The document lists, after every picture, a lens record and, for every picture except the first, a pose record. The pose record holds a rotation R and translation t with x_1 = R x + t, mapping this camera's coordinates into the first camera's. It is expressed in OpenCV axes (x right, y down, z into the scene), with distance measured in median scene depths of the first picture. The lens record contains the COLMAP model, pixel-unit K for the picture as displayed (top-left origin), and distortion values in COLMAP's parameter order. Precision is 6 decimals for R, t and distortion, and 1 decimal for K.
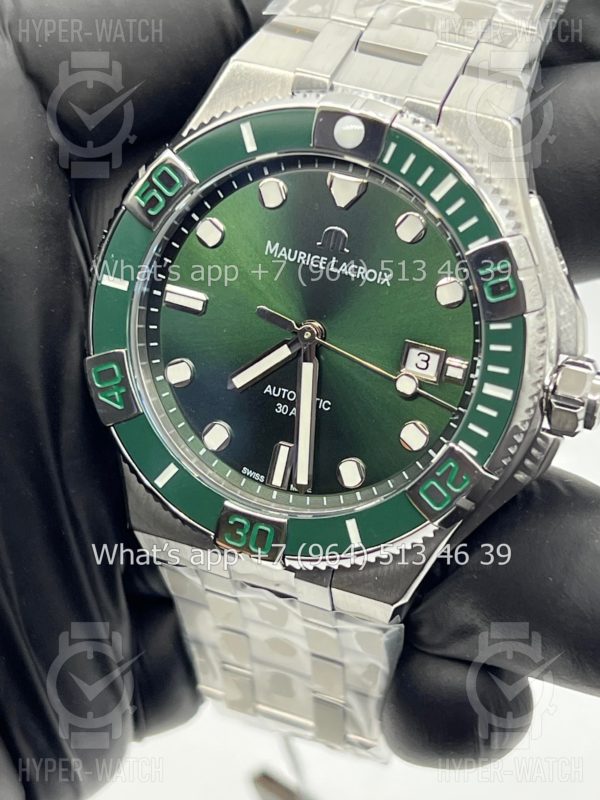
lens RADIAL K [[1912.6, 0, 300.0], [0, 1912.6, 400.0], [0, 0, 1]] dist [0.238509, -0.283023]
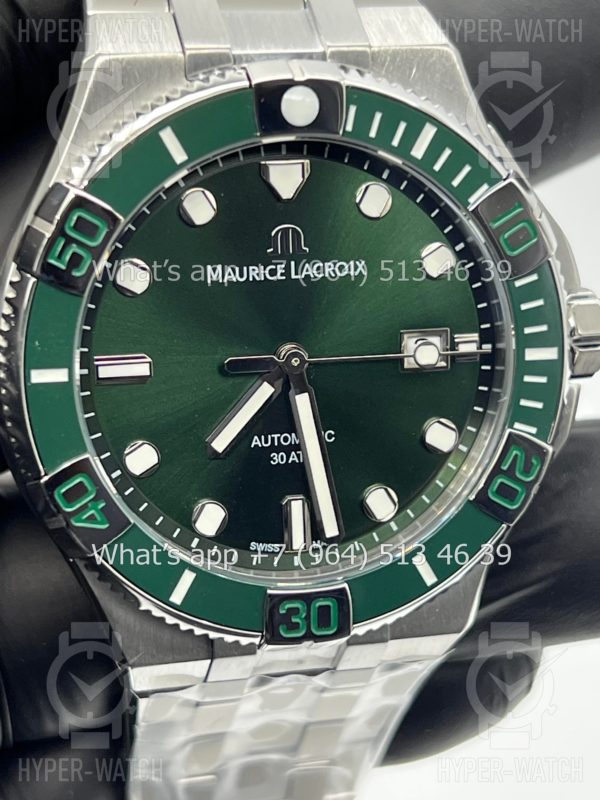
lens RADIAL K [[1912.6, 0, 300.0], [0, 1912.6, 400.0], [0, 0, 1]] dist [0.238509, -0.283023]
pose [[0.832838, -0.320554, 0.451250, -0.364023], [0.297352, 0.946718, 0.123721, -0.117802], [-0.466866, 0.031141, 0.883780, 0.279431]]
